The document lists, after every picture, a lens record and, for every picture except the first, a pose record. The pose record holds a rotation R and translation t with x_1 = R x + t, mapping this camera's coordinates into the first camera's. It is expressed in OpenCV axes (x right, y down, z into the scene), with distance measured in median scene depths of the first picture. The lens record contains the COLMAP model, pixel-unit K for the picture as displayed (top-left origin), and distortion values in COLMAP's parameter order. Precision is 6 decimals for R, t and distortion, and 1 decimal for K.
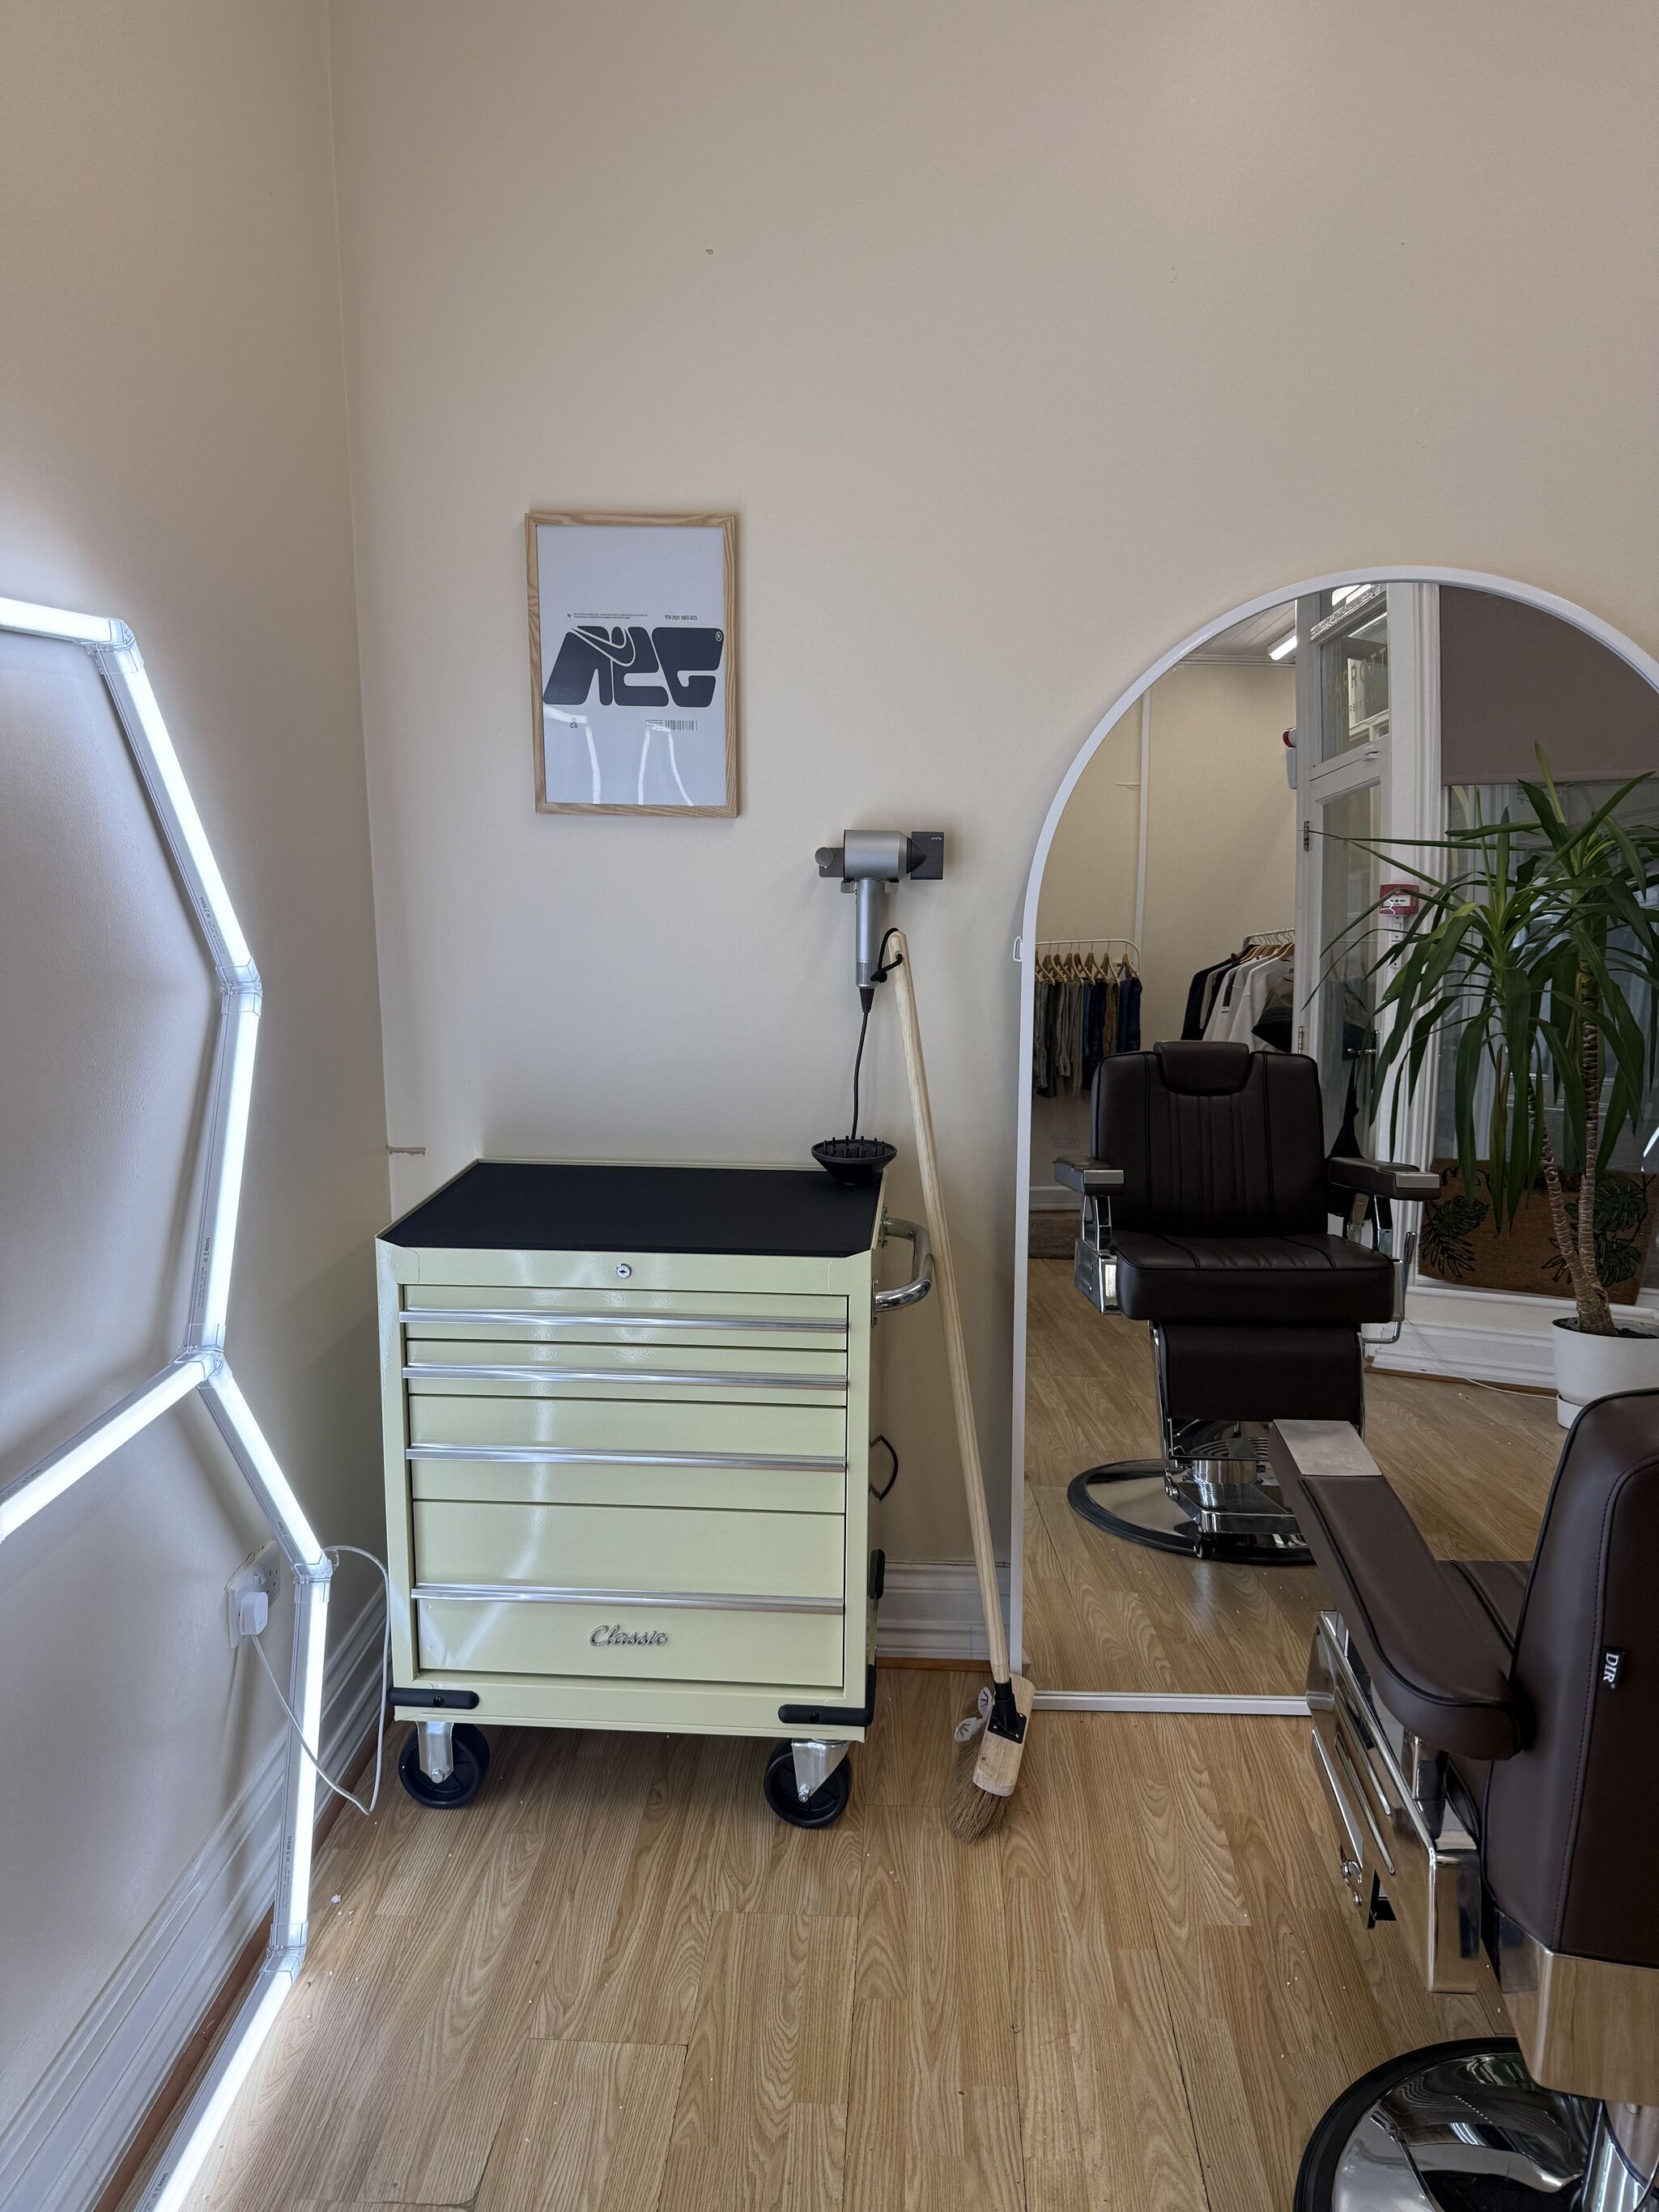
lens RADIAL K [[1532.5, 0, 858.3], [0, 1532.5, 1126.7], [0, 0, 1]] dist [0.033305, -0.043368]
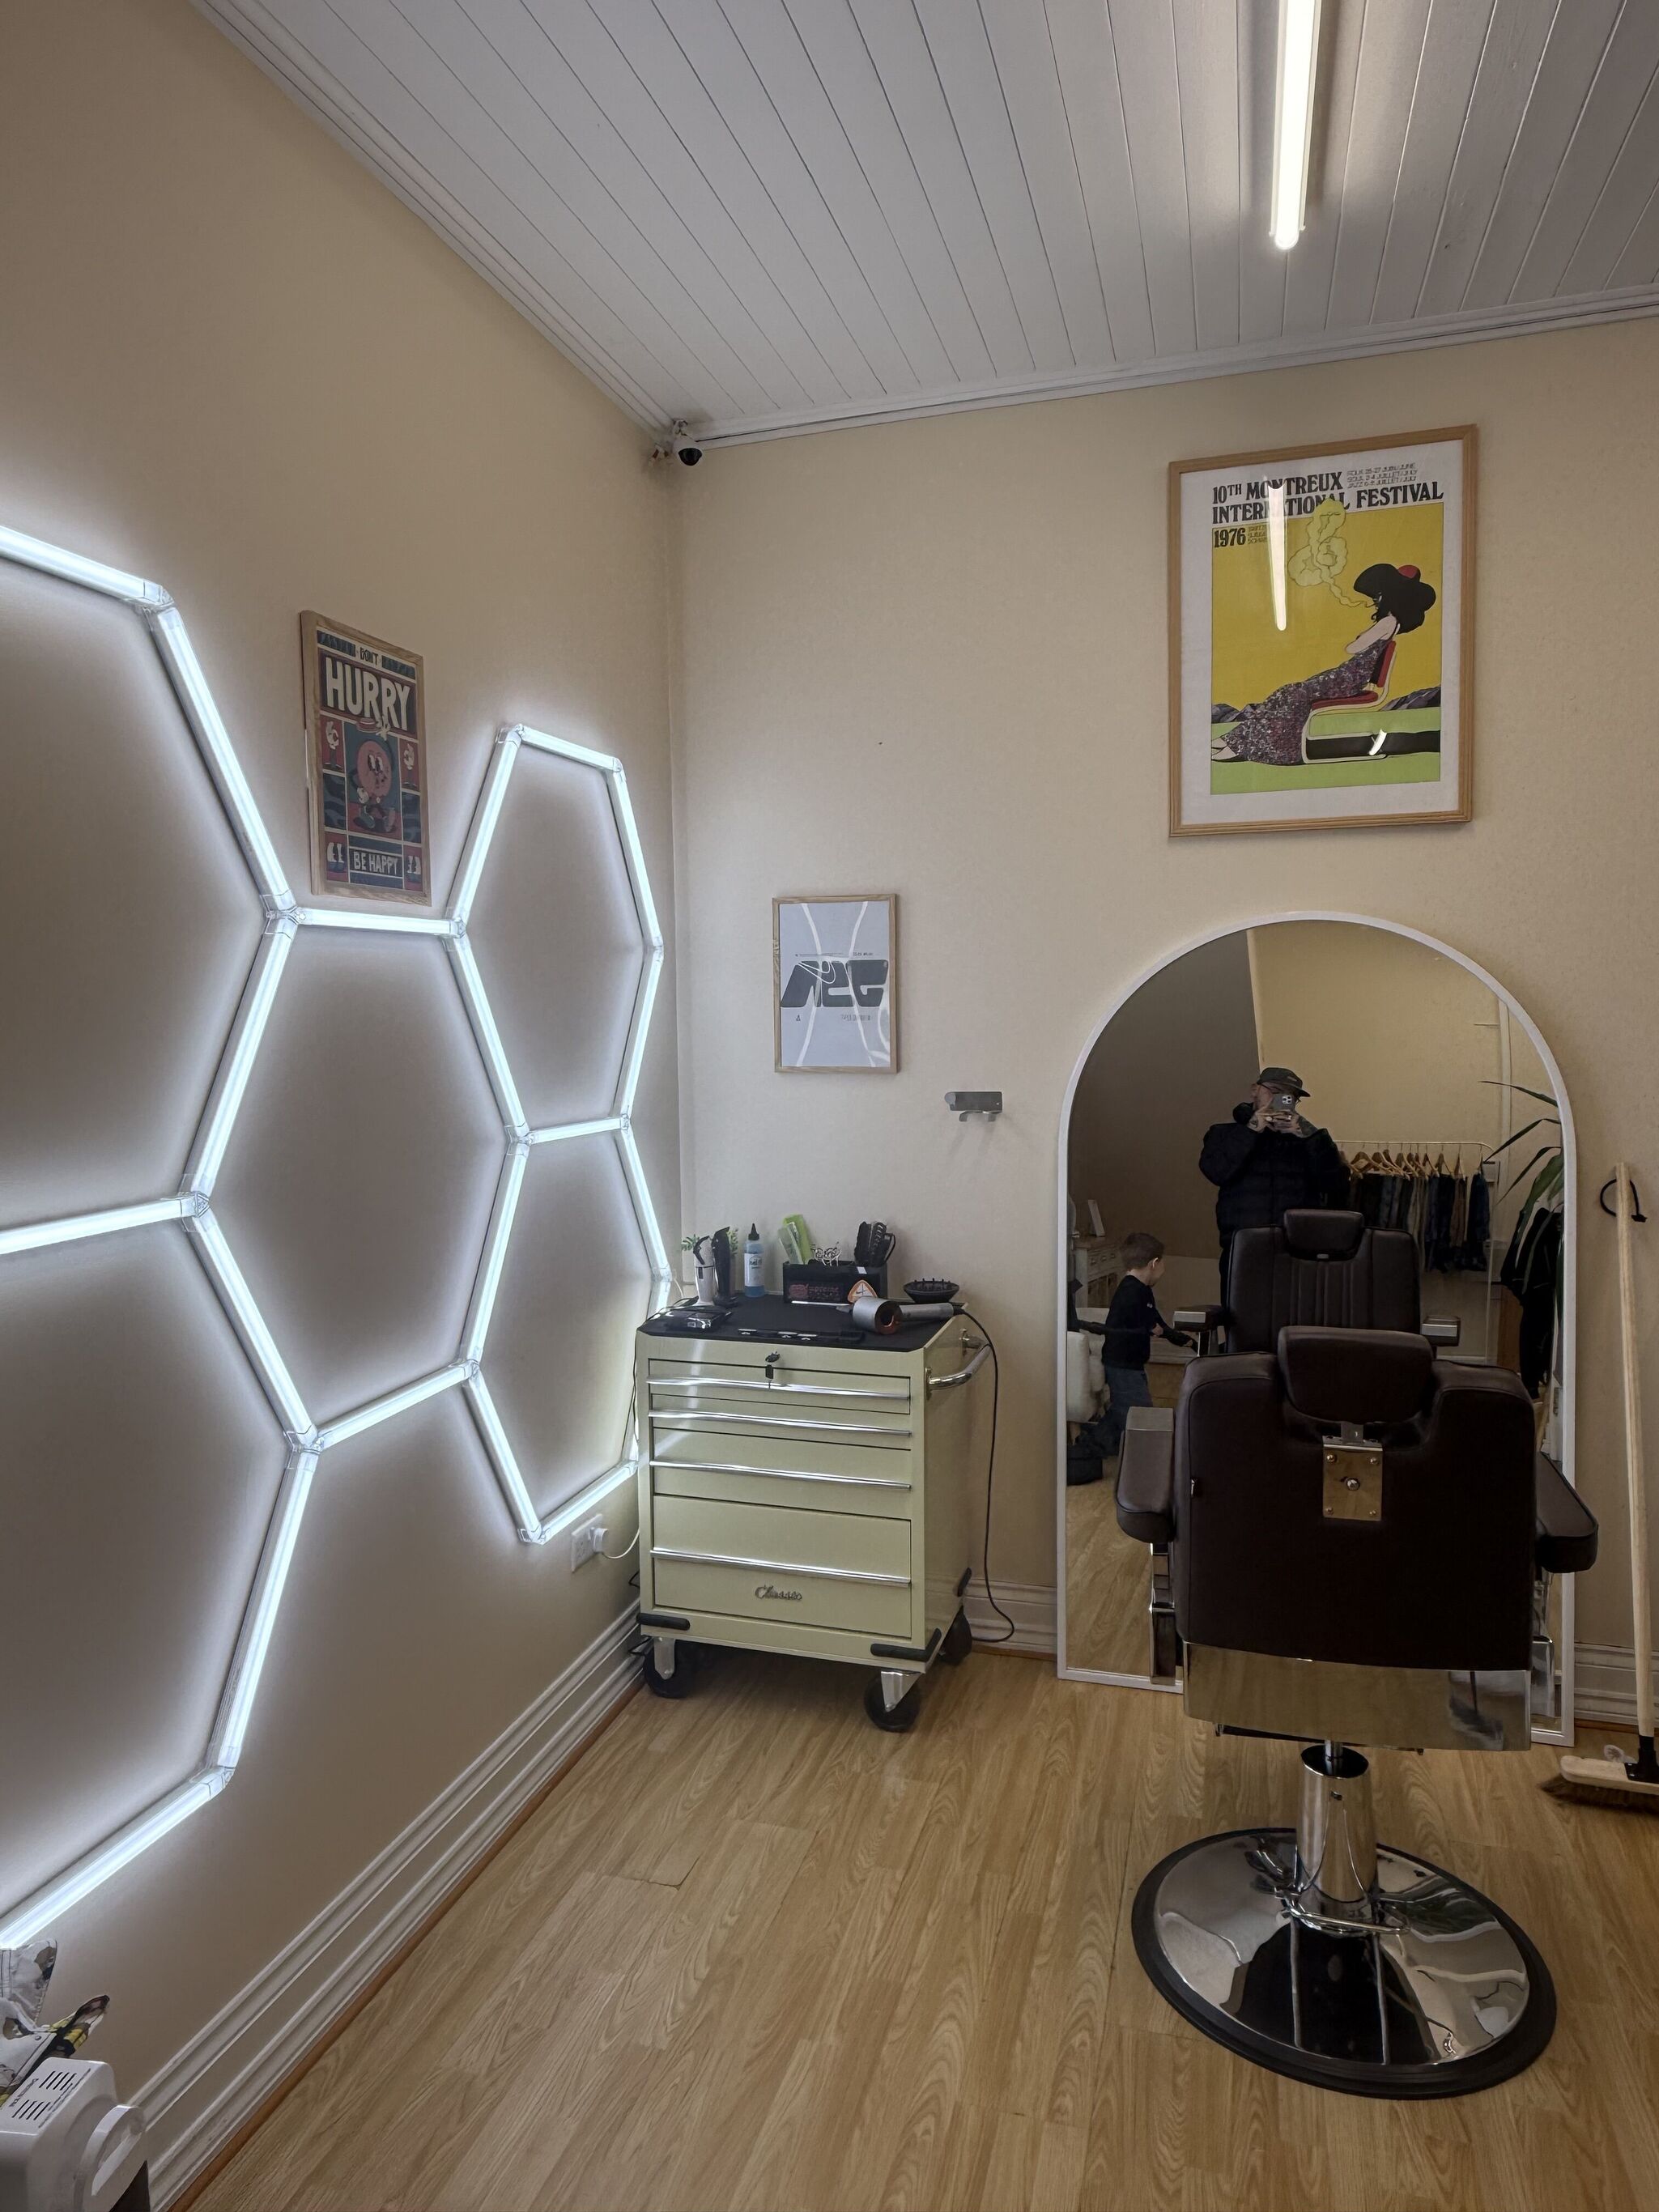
lens RADIAL K [[1409.5, 0, 829.4], [0, 1409.5, 1101.9], [0, 0, 1]] dist [-0.006814, 0.002280]
pose [[0.970249, -0.007183, -0.242004, 0.220786], [-0.024474, 0.991530, -0.127550, 0.014442], [0.240871, 0.129678, 0.961855, -0.440186]]
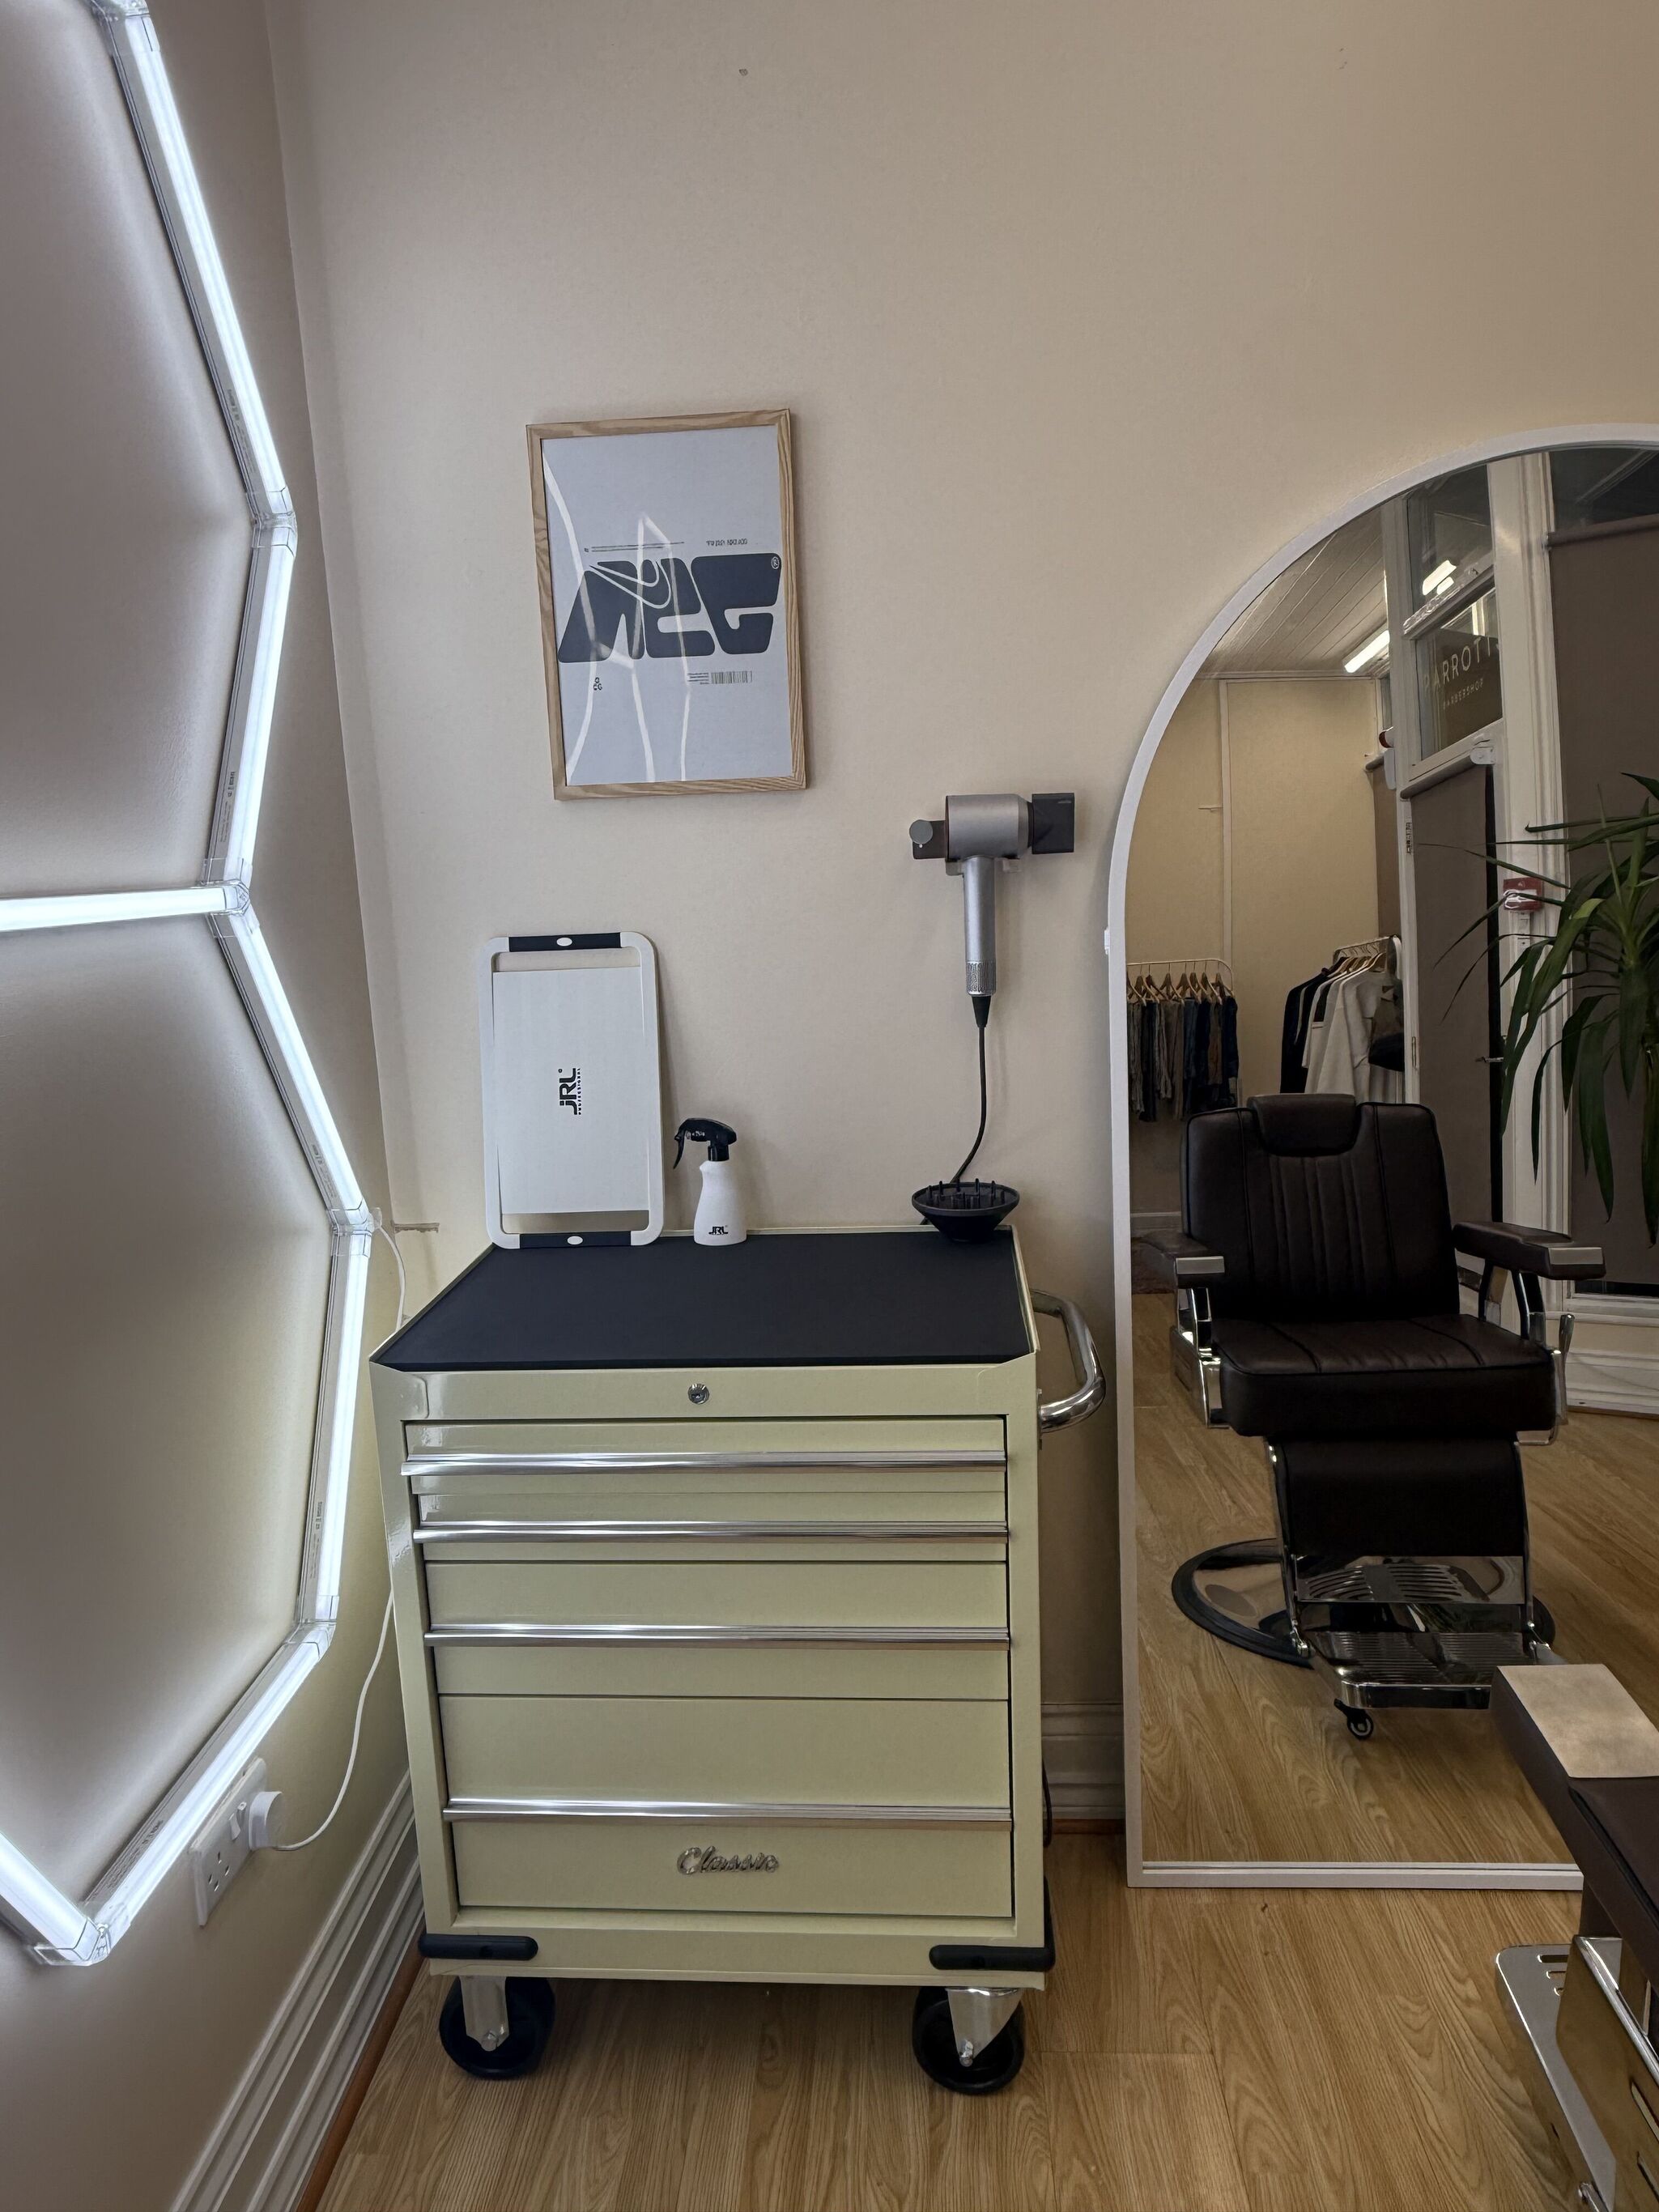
lens RADIAL K [[1409.5, 0, 829.9], [0, 1409.5, 1116.7], [0, 0, 1]] dist [-0.006814, 0.002280]
pose [[0.998434, -0.048979, -0.027037, -0.060170], [0.048703, 0.998755, -0.010781, -0.026493], [0.027532, 0.009447, 0.999576, 0.294596]]
